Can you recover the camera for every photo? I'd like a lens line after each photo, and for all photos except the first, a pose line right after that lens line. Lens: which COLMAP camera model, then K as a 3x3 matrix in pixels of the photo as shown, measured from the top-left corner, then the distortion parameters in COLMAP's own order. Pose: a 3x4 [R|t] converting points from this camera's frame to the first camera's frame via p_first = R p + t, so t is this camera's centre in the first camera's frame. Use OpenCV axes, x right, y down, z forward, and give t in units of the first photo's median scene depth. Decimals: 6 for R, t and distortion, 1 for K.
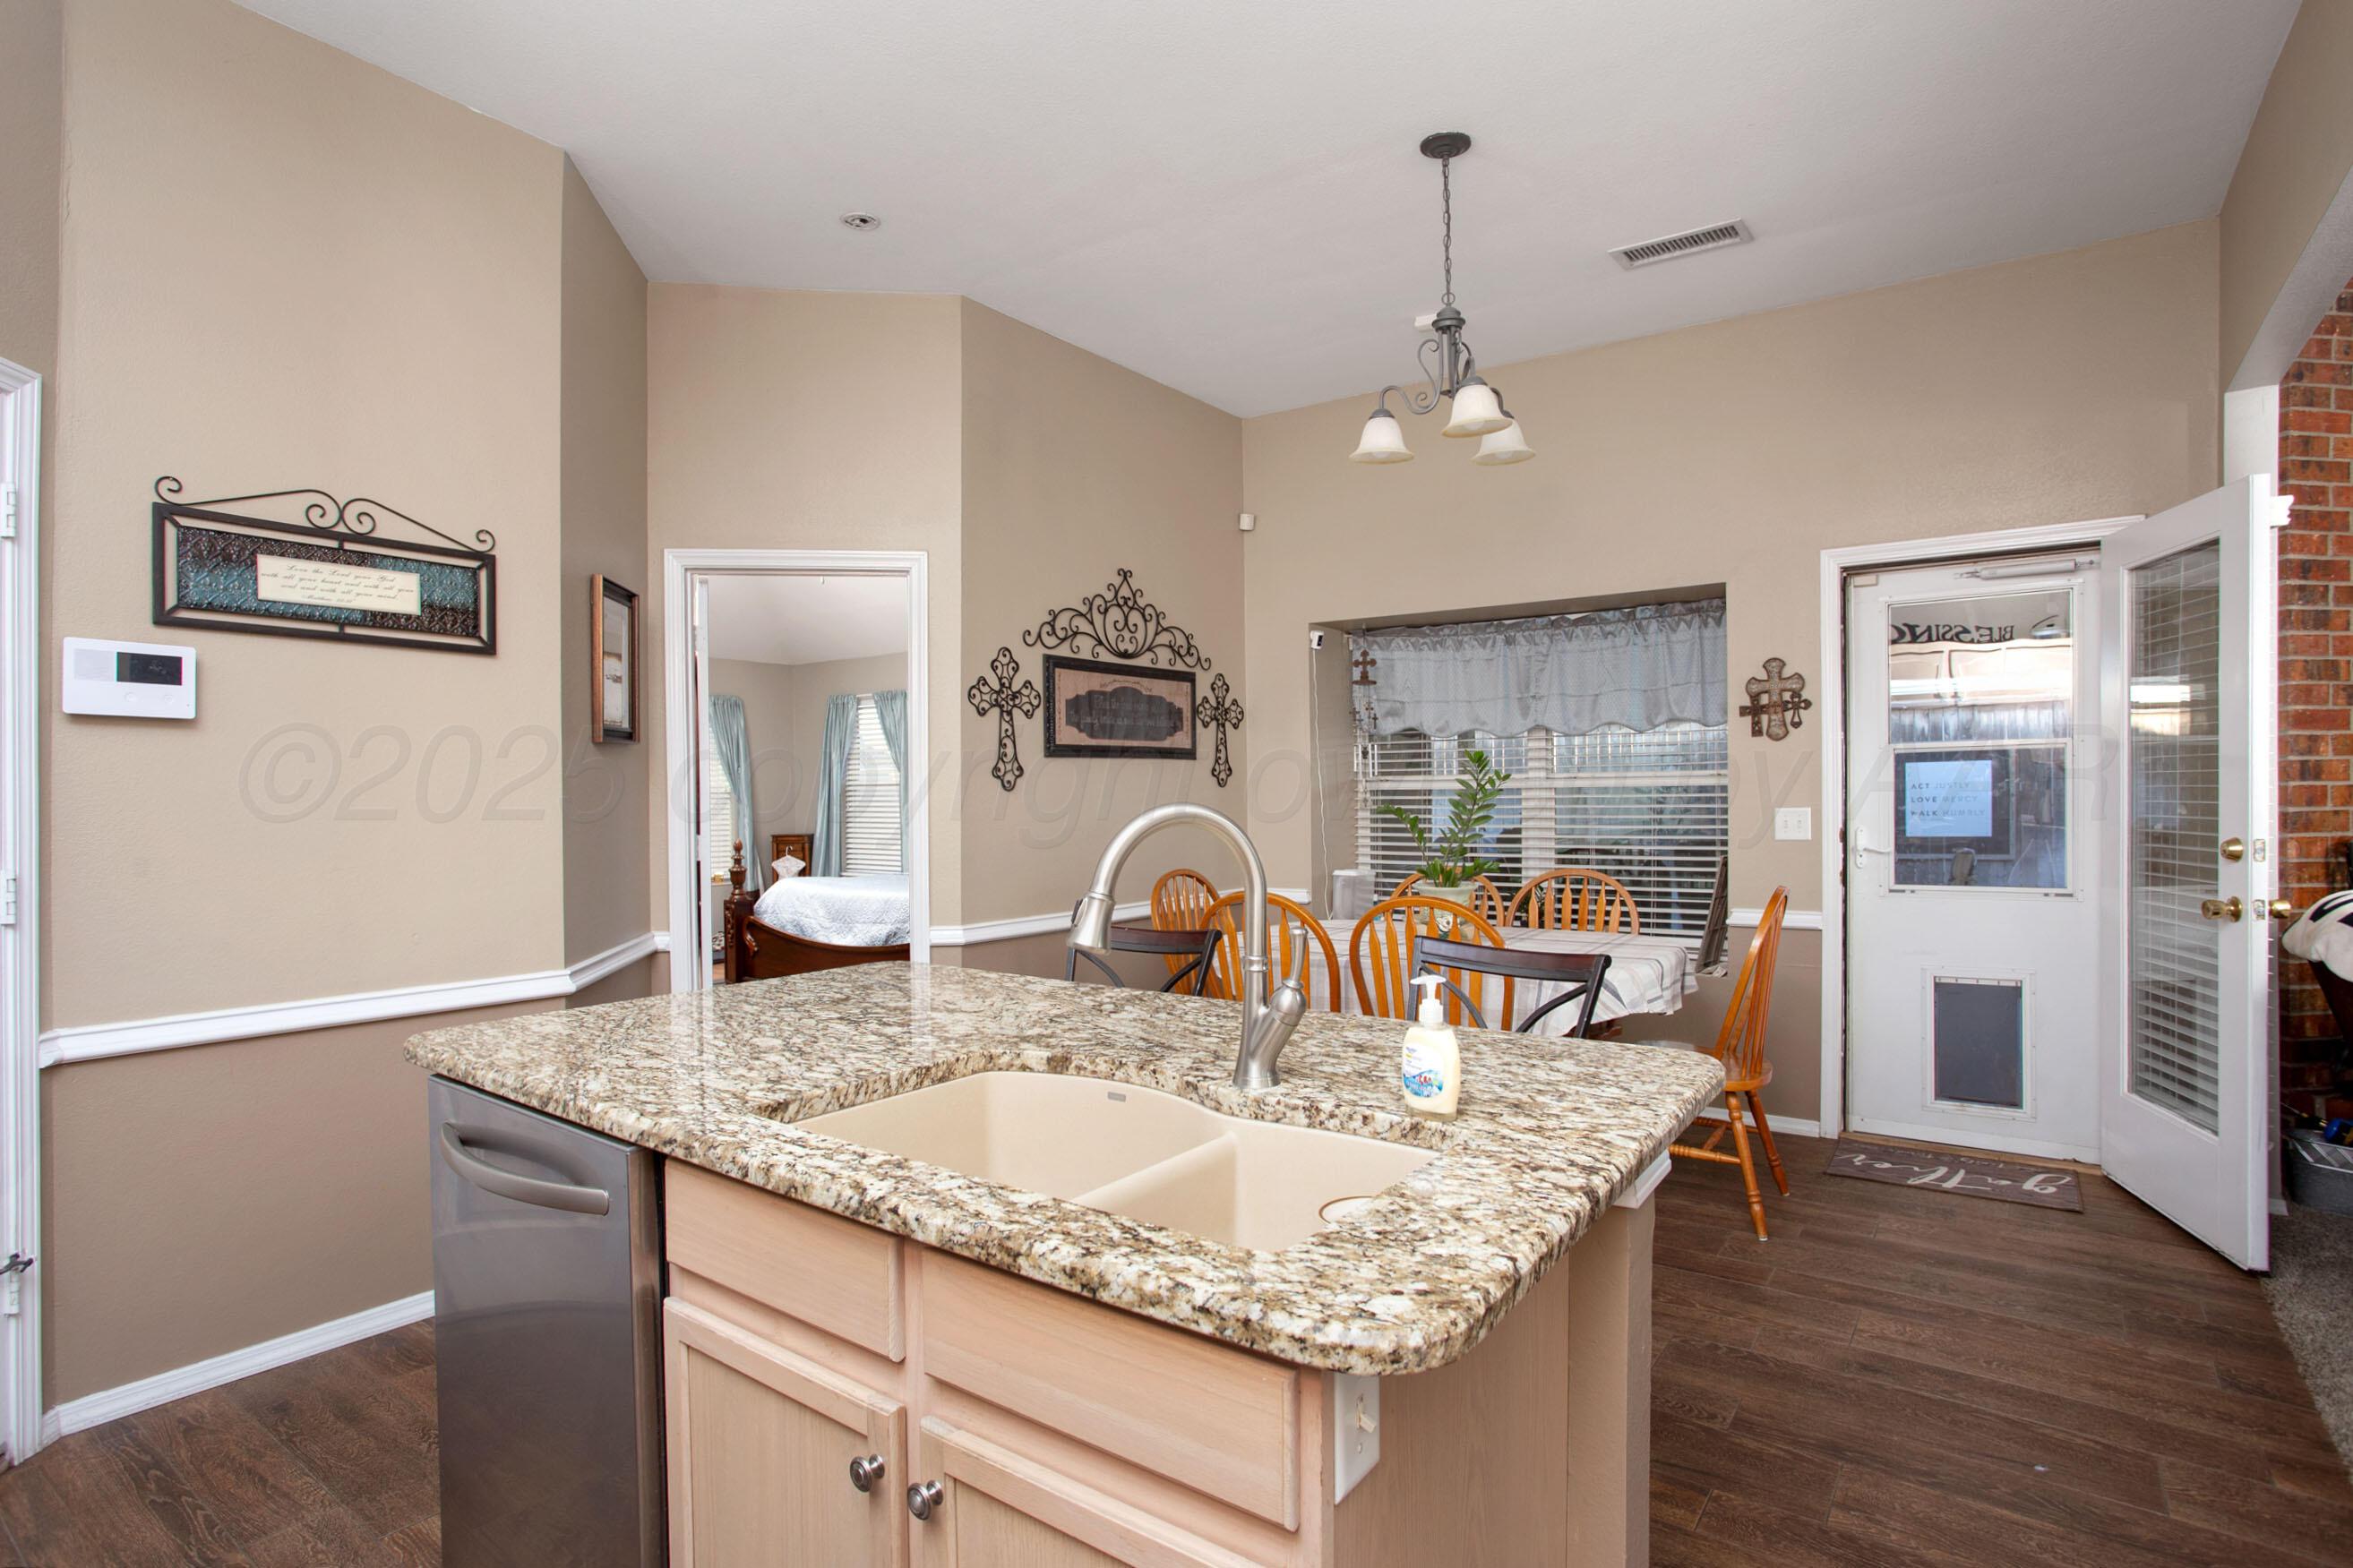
lens RADIAL K [[1184.8, 0, 1176.5], [0, 1184.8, 784.0], [0, 0, 1]] dist [-0.098894, 0.060471]
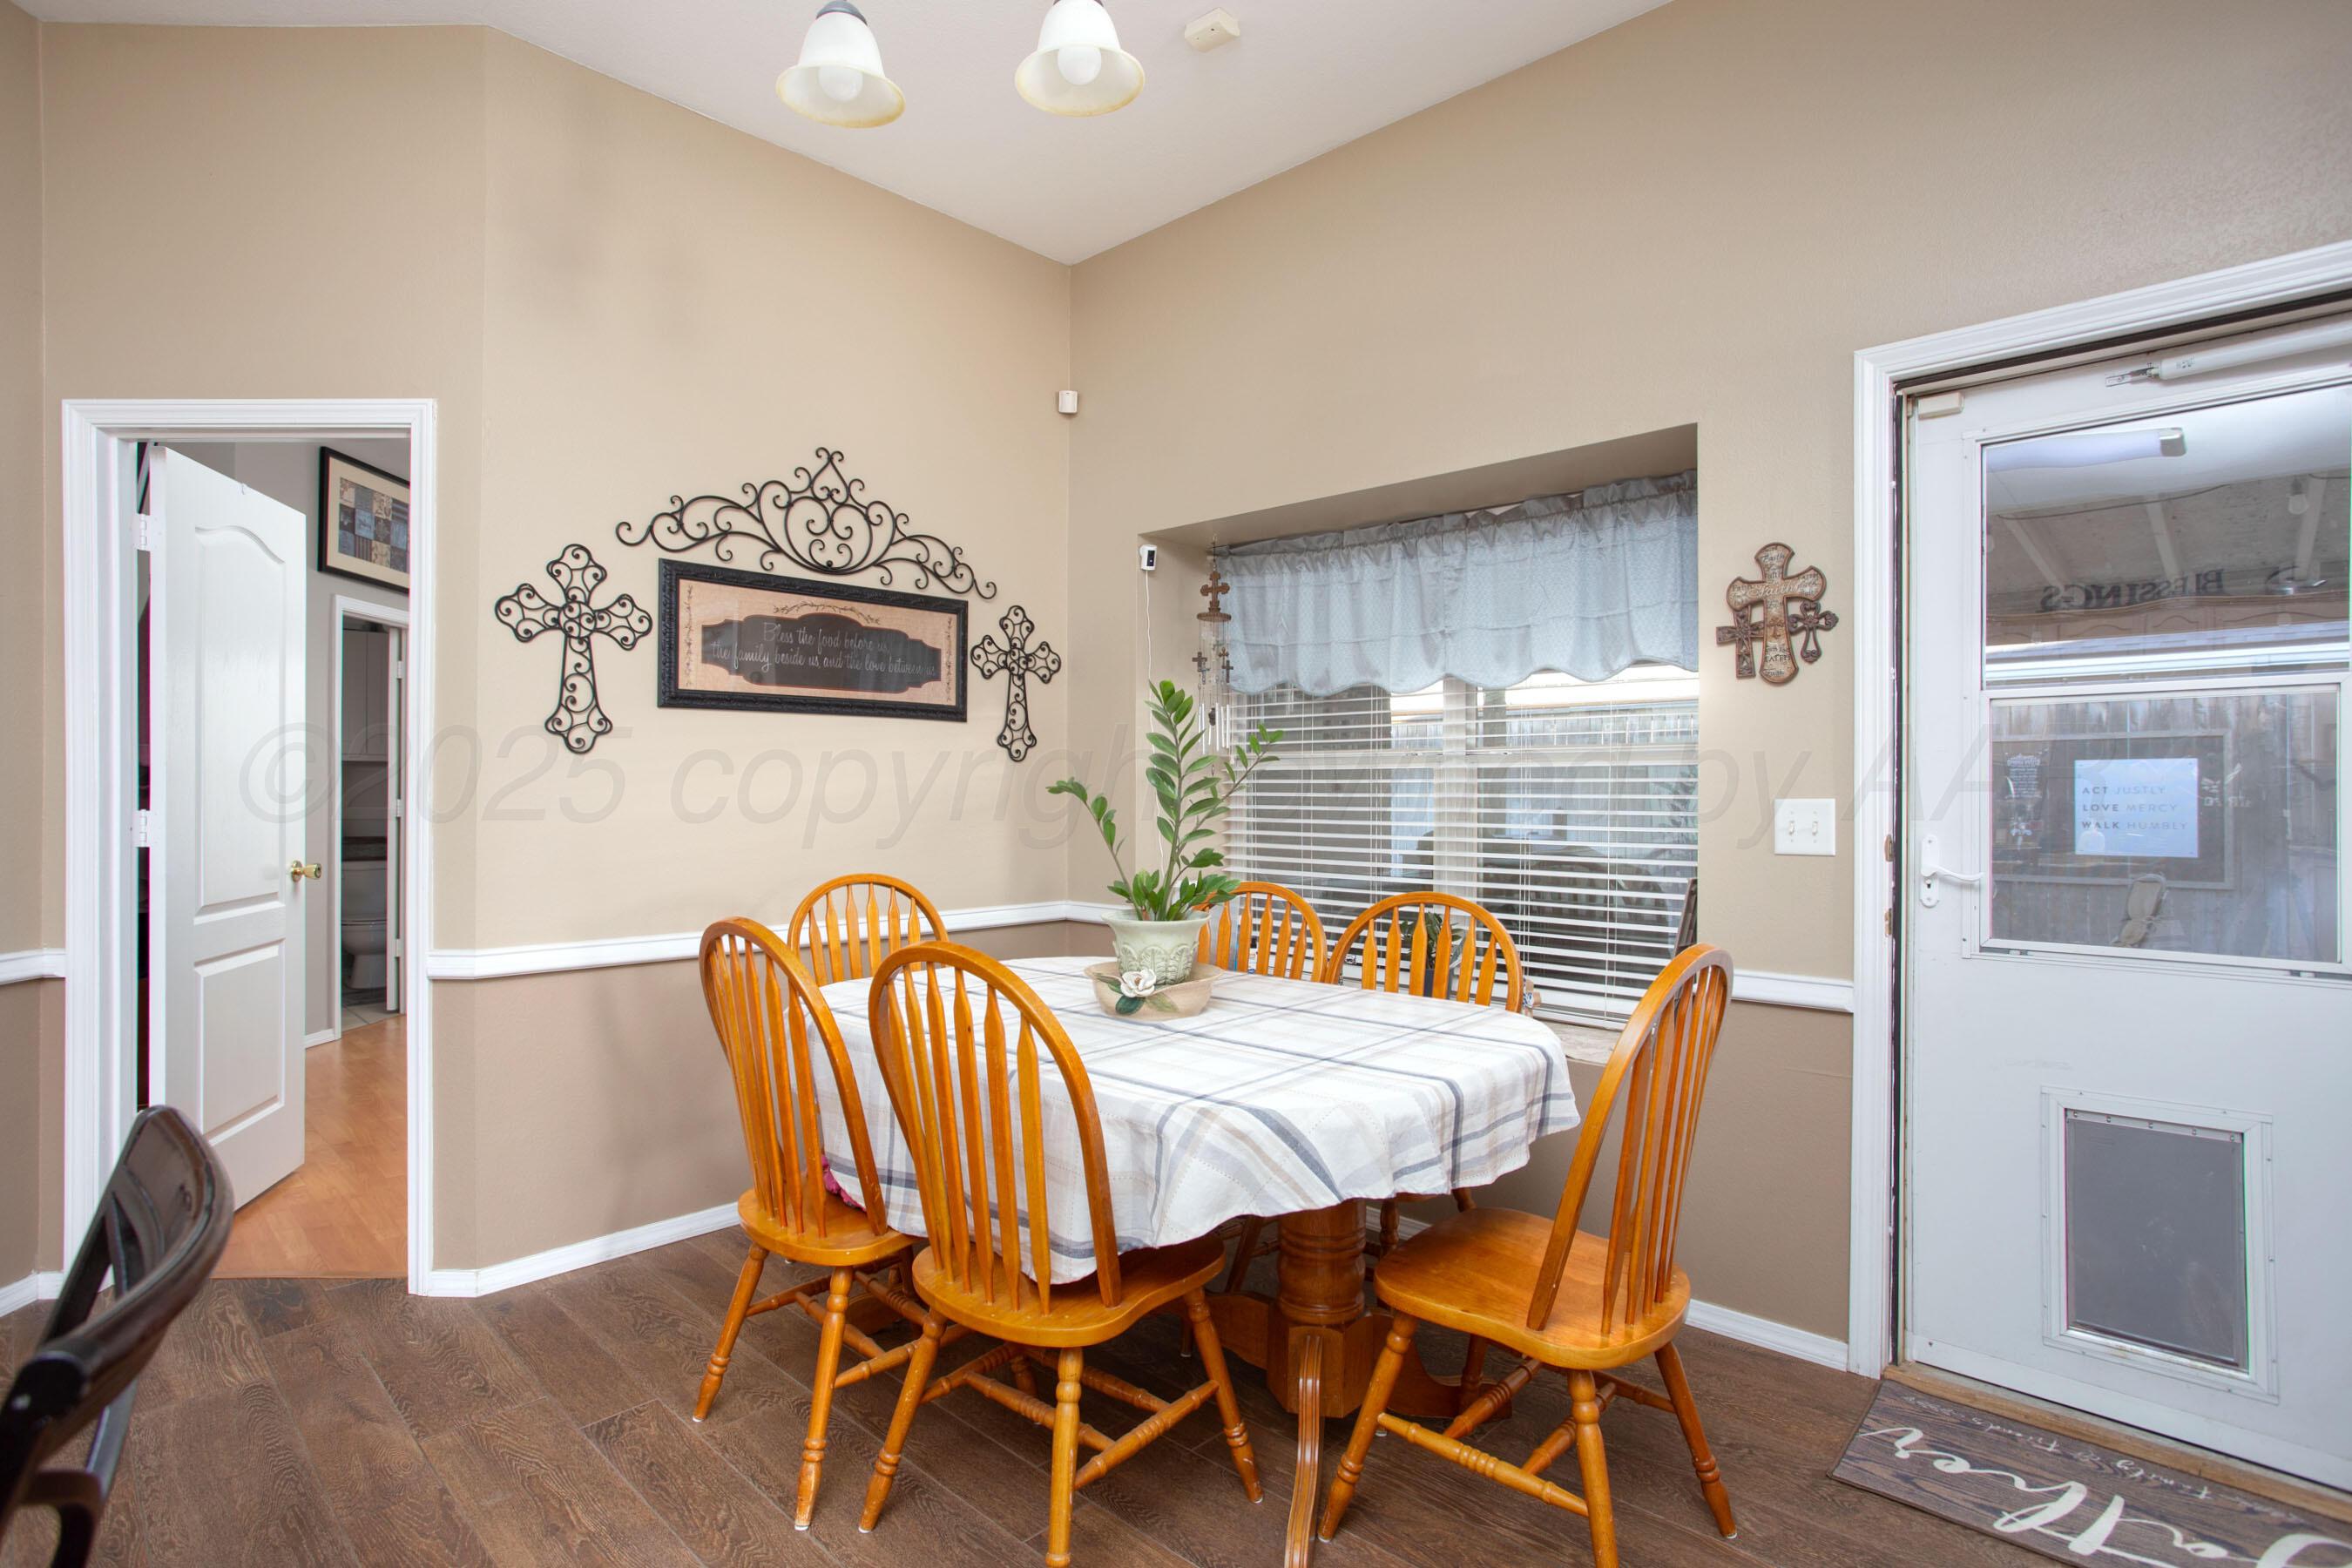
lens RADIAL K [[1135.6, 0, 1207.5], [0, 1135.6, 774.6], [0, 0, 1]] dist [-0.082702, 0.049977]
pose [[0.992645, 0.016068, -0.119993, 0.278577], [-0.016879, 0.999841, -0.005749, 0.014779], [0.119882, 0.007732, 0.992758, 0.377835]]
